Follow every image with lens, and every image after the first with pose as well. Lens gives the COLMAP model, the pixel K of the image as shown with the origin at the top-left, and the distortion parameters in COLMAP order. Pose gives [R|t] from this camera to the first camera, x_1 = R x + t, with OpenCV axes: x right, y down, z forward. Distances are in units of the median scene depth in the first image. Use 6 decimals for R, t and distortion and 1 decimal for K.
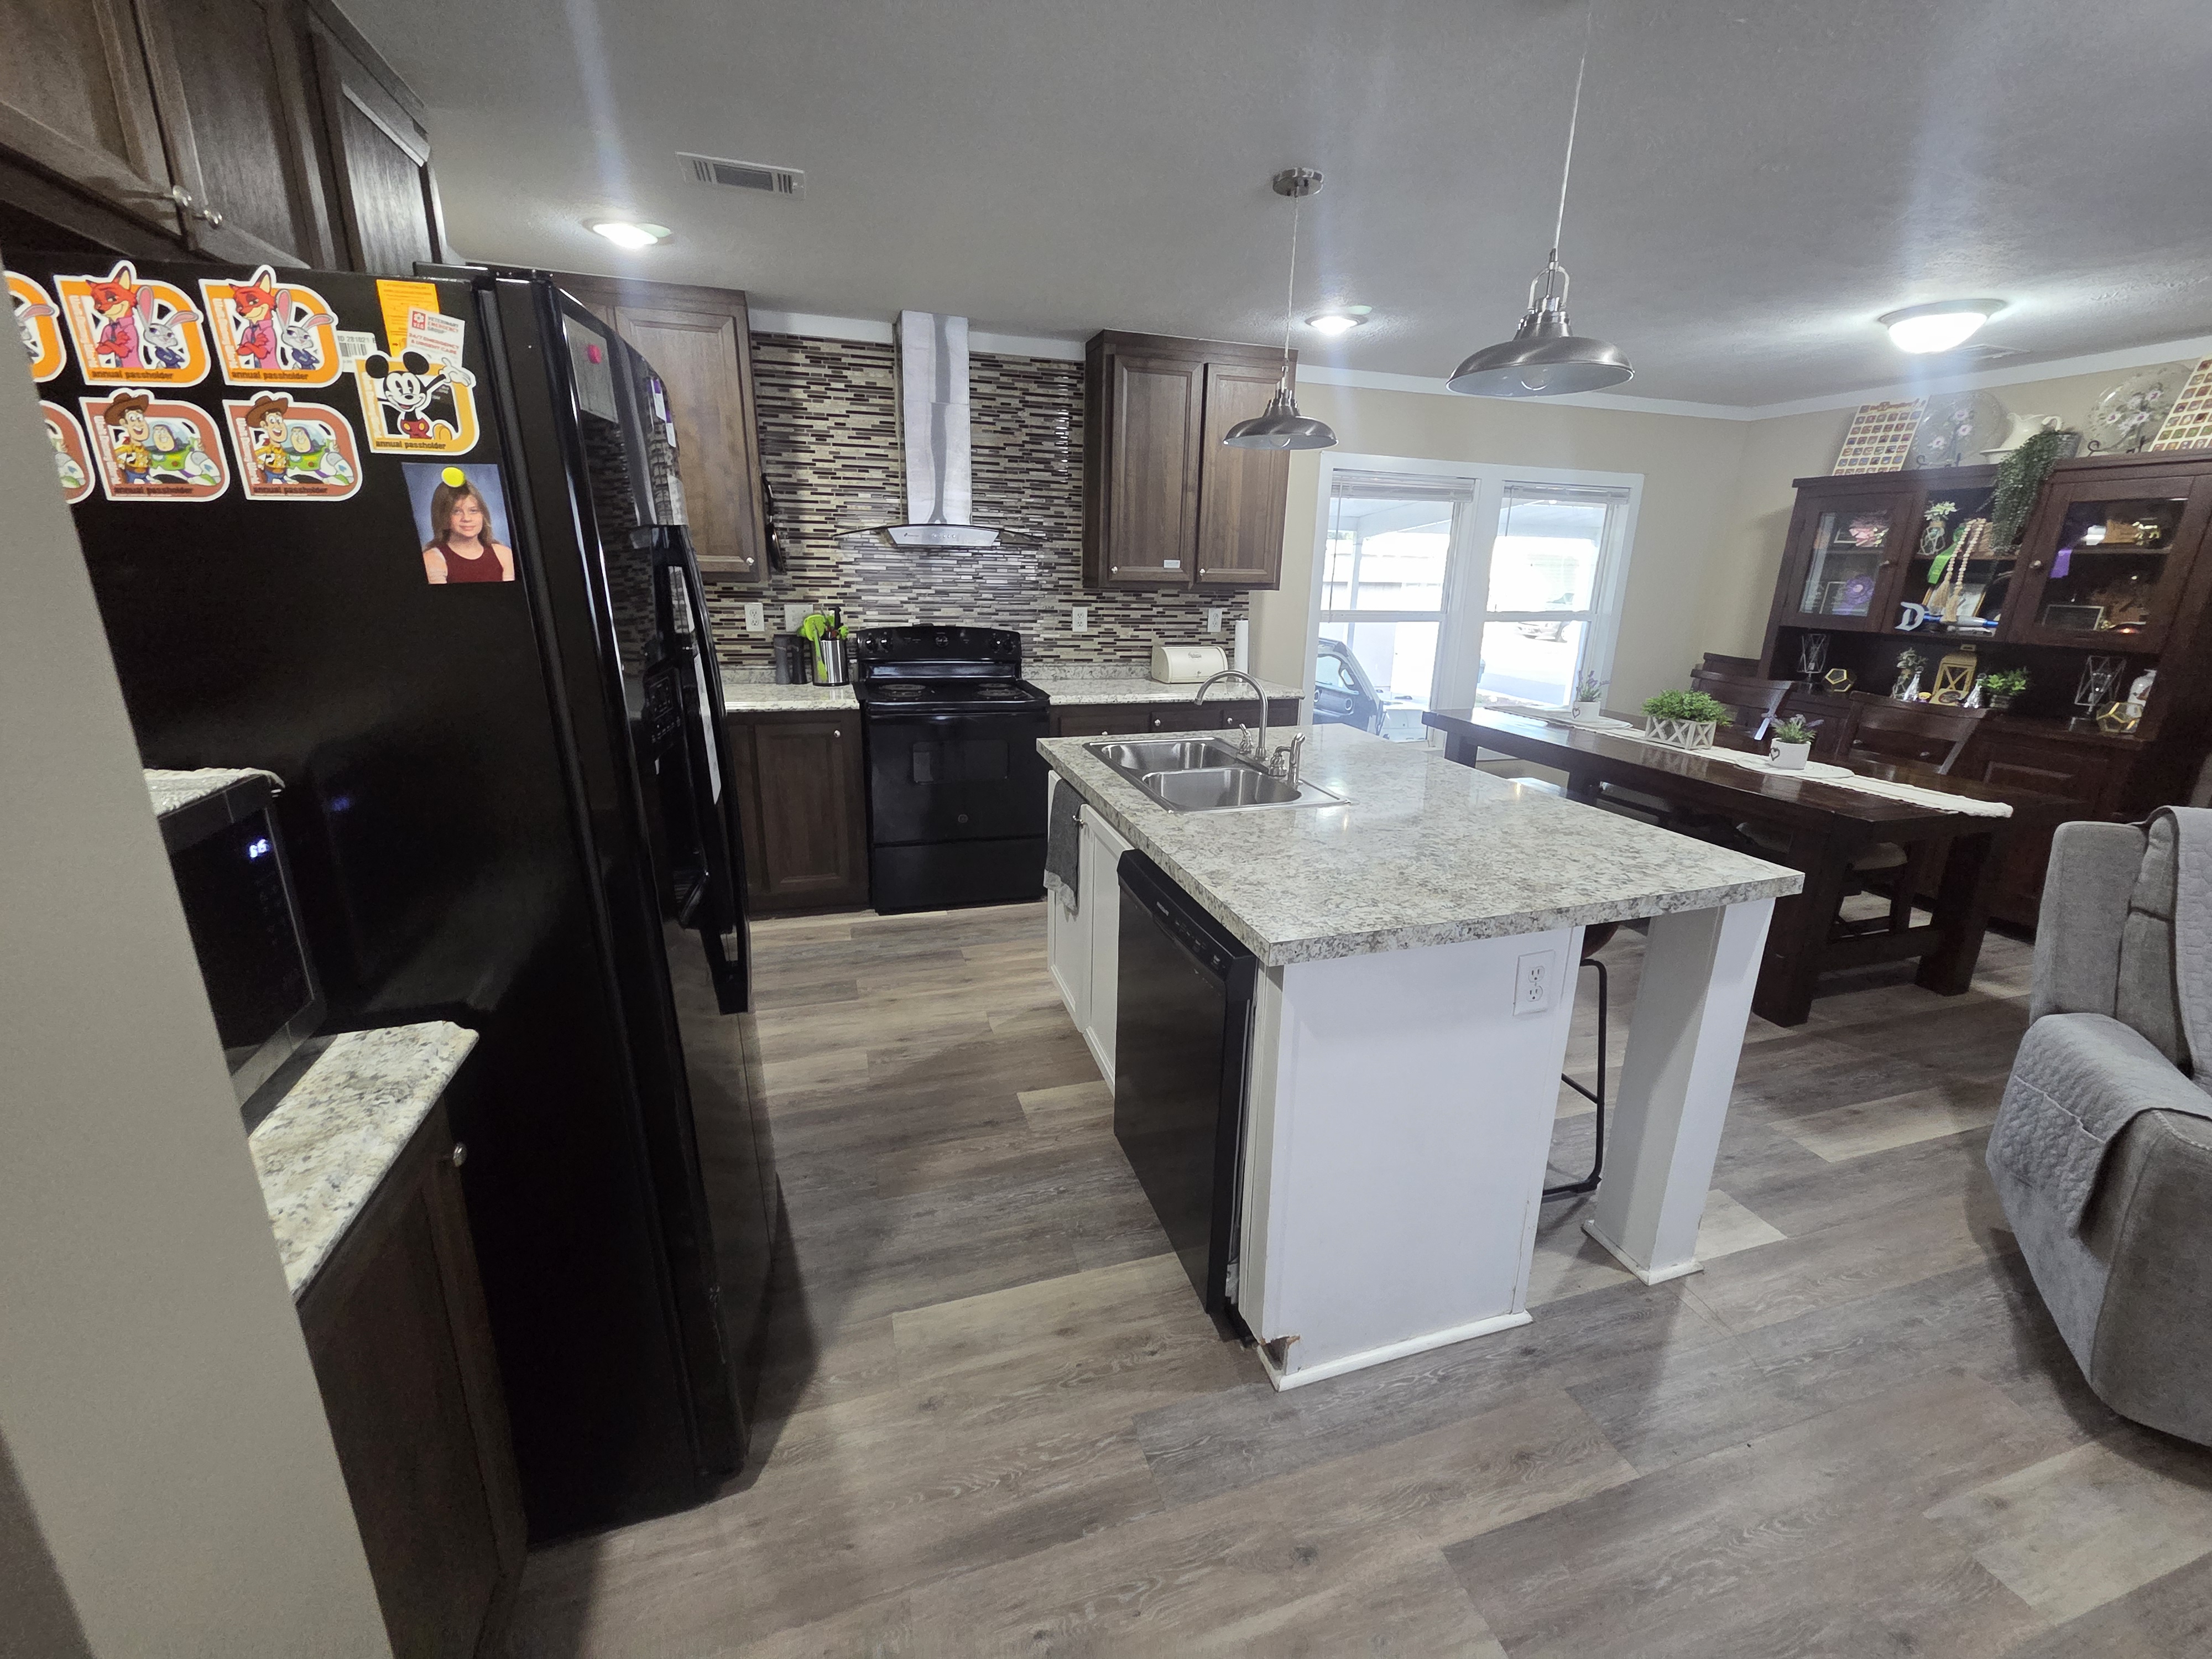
lens RADIAL K [[903.2, 0, 1116.2], [0, 903.2, 822.5], [0, 0, 1]] dist [0.003067, -0.000007]
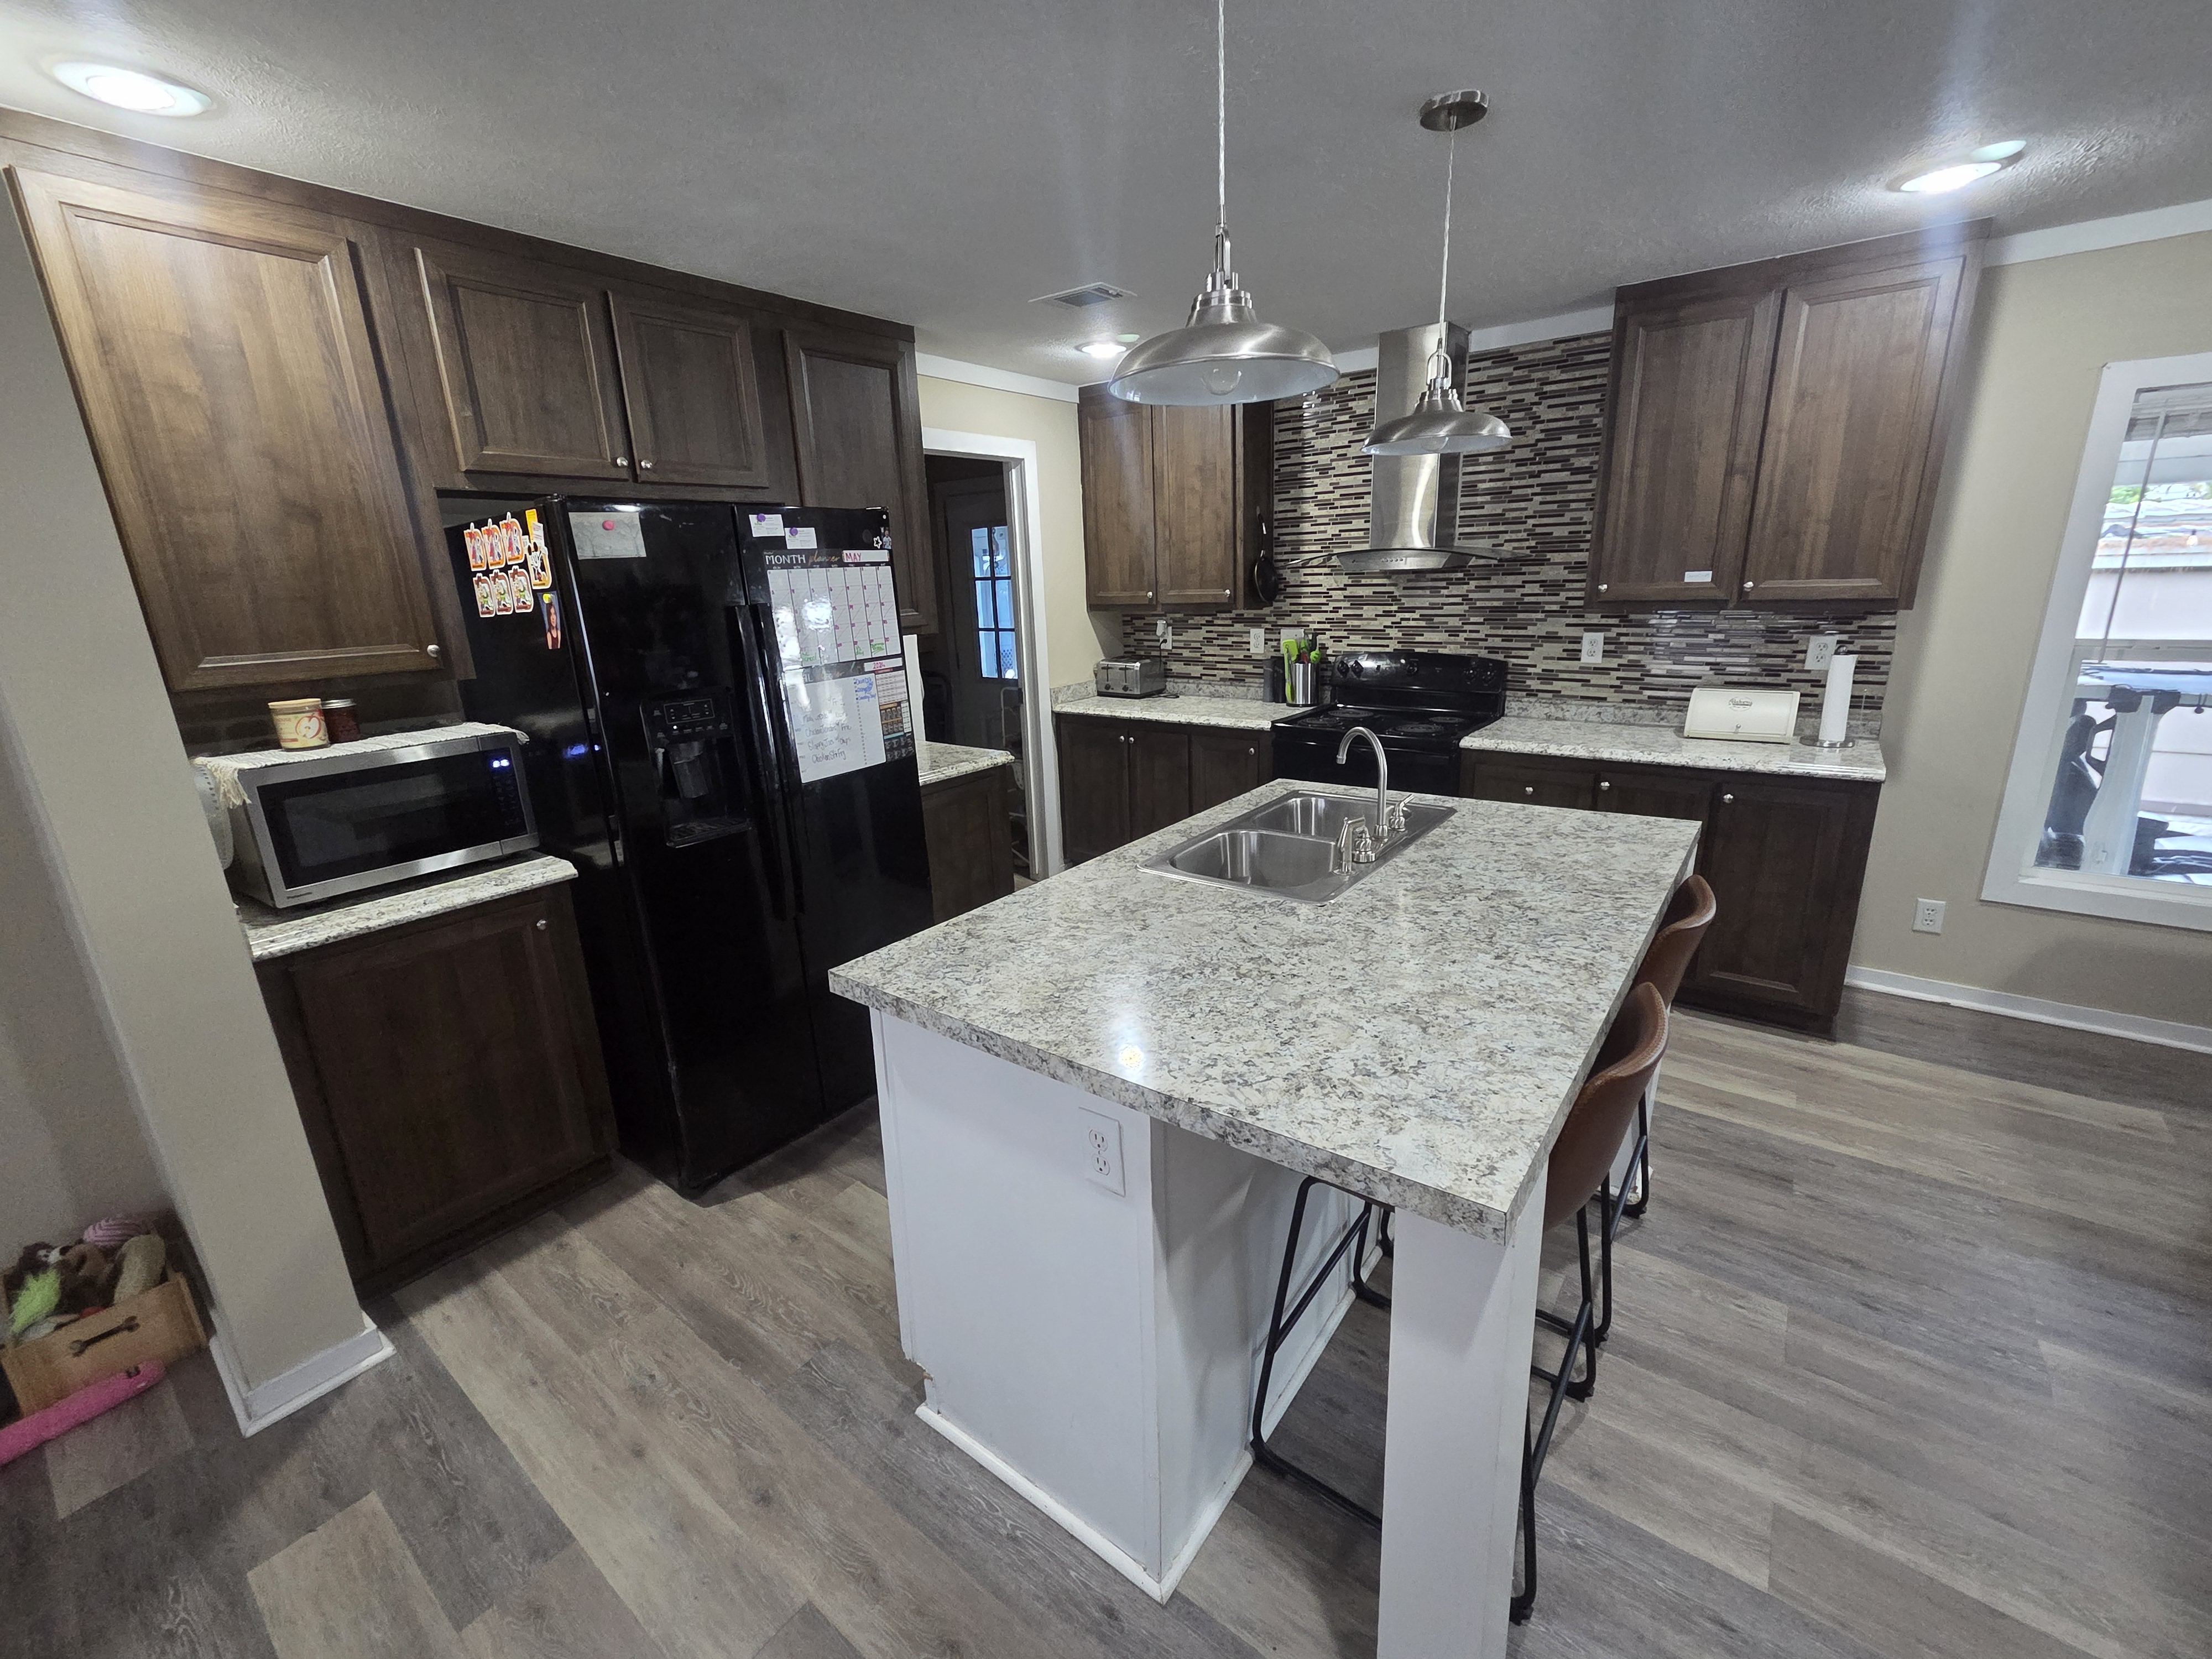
lens RADIAL K [[910.0, 0, 1108.1], [0, 910.0, 822.1], [0, 0, 1]] dist [0.002426, 0.000444]
pose [[0.576024, 0.177504, -0.797928, 0.431470], [-0.180354, 0.979681, 0.087739, -0.072792], [0.797288, 0.093370, 0.596333, 0.203959]]
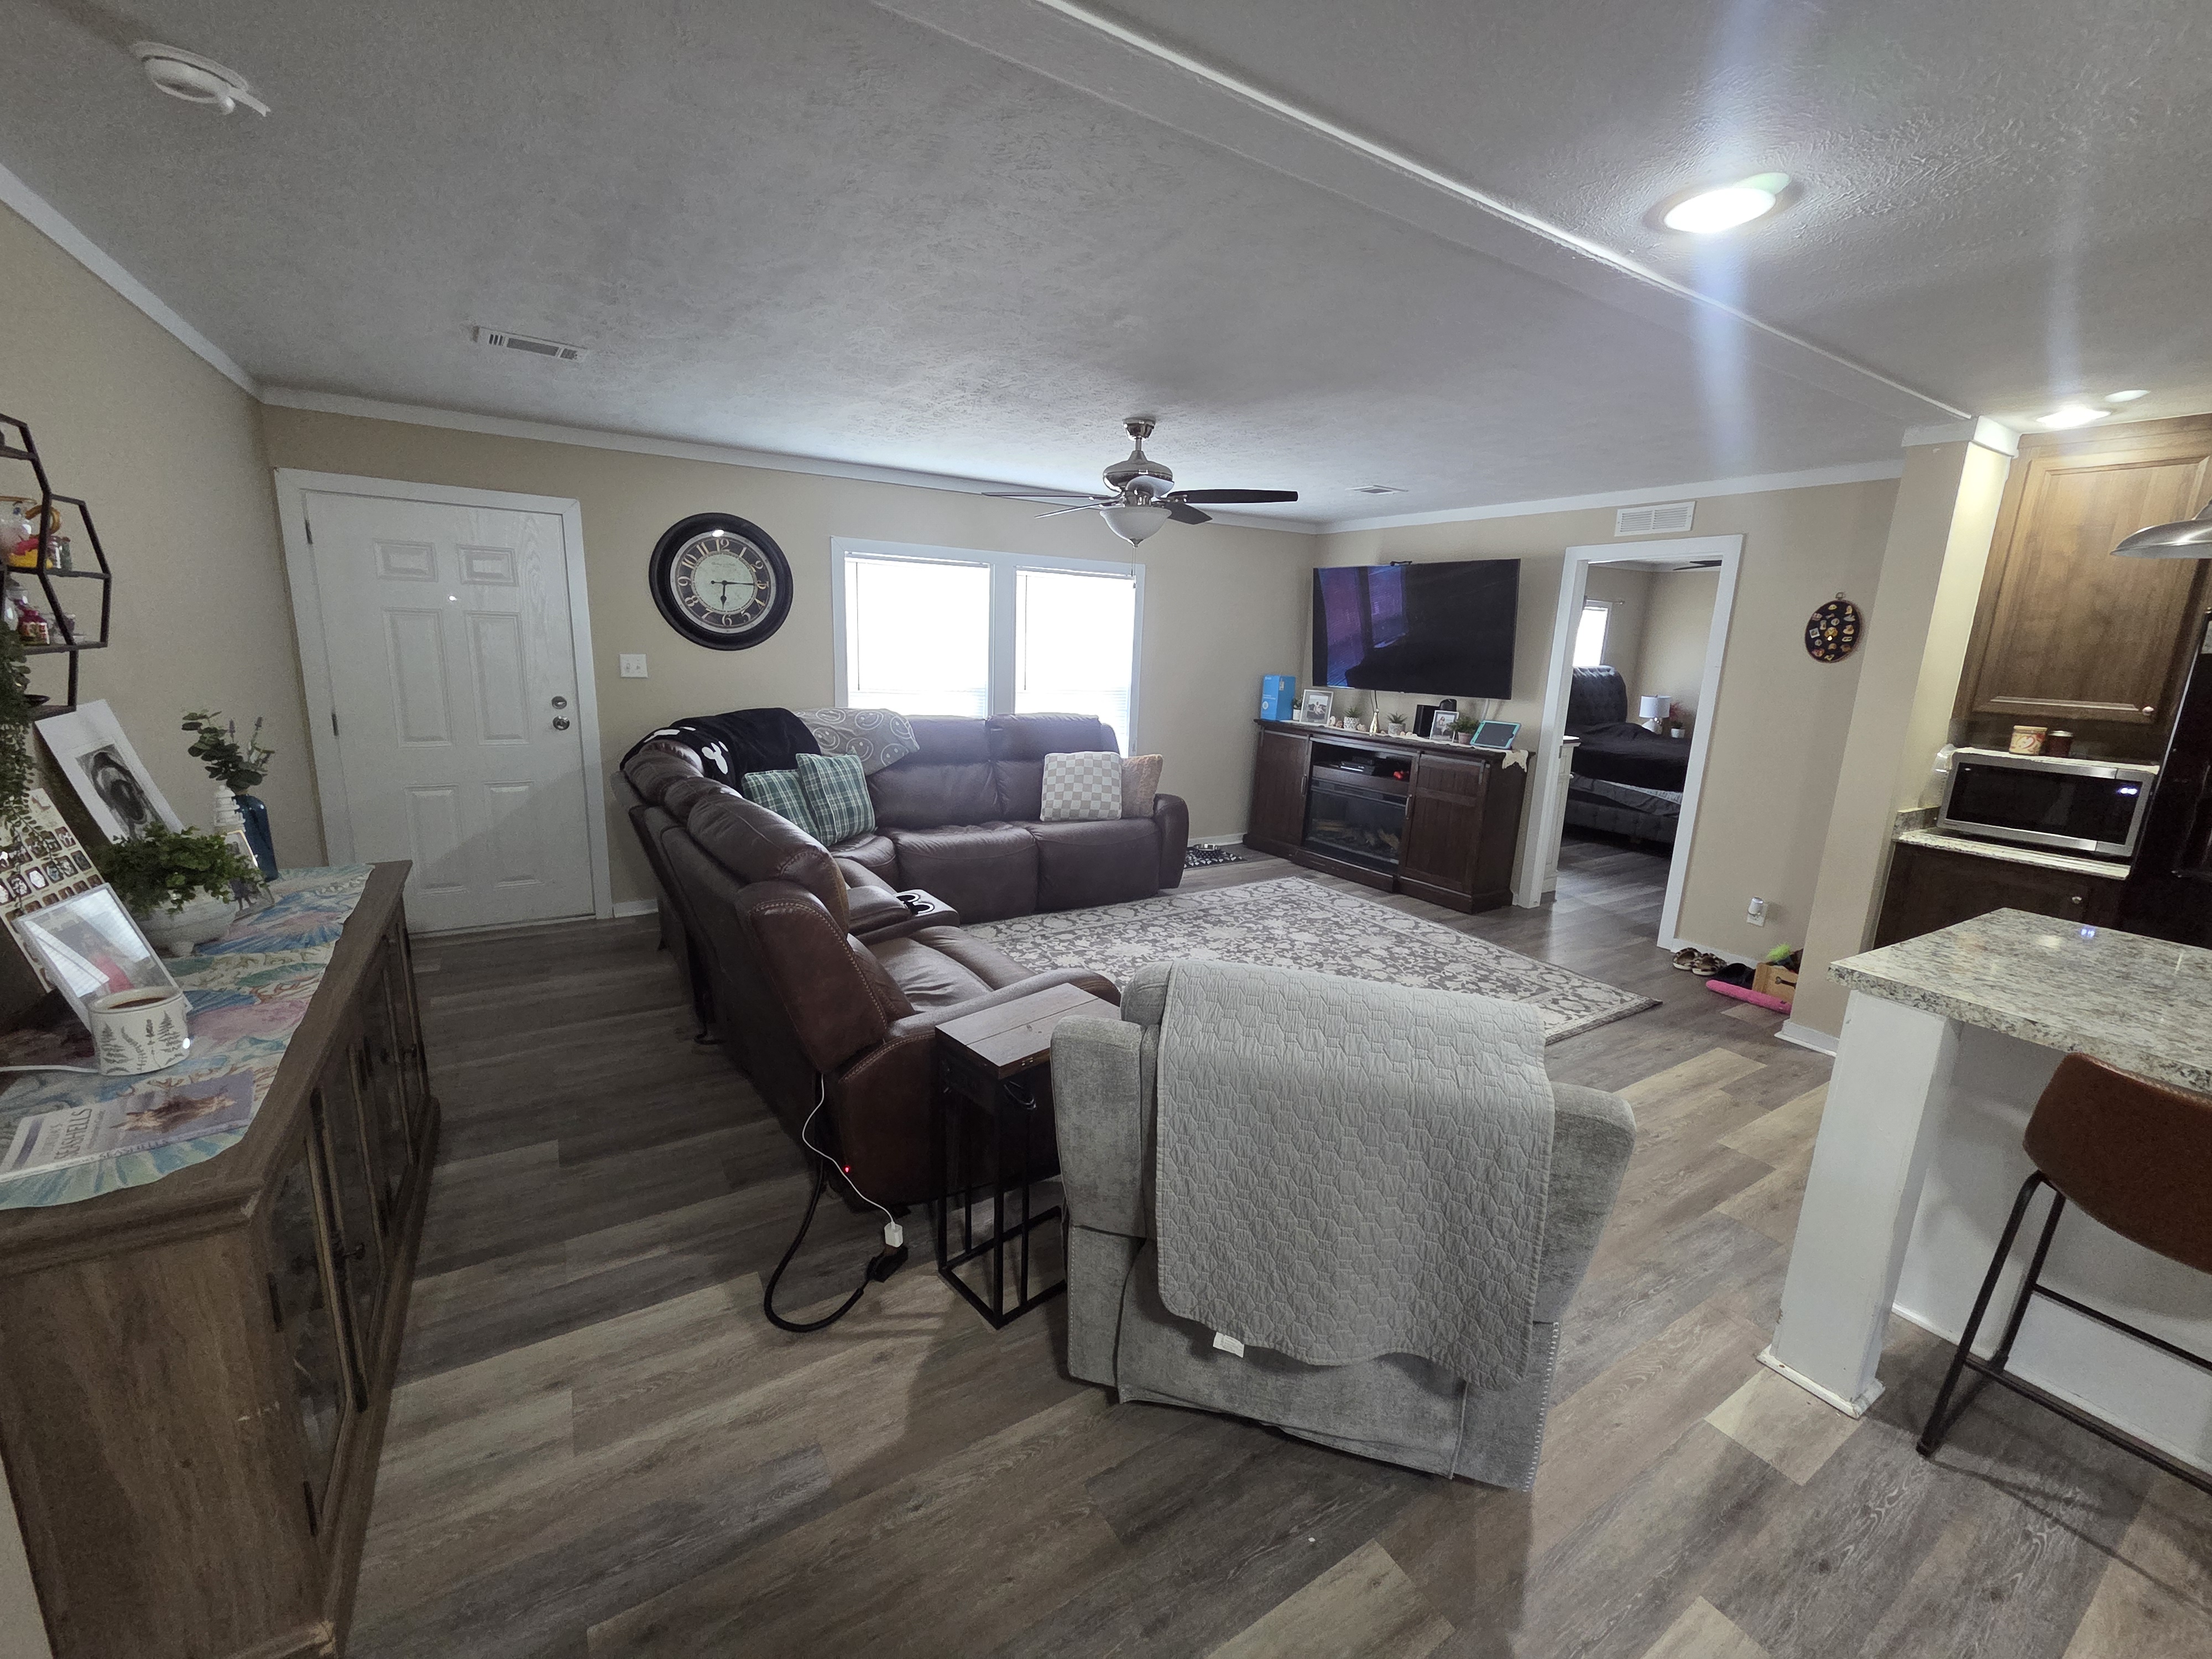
lens RADIAL K [[903.2, 0, 1116.2], [0, 903.2, 822.5], [0, 0, 1]] dist [0.003067, -0.000007]
pose [[-0.964863, -0.007752, -0.262638, 0.814274], [-0.130928, 0.880814, 0.455000, -0.209014], [0.227808, 0.473399, -0.850880, 0.712048]]
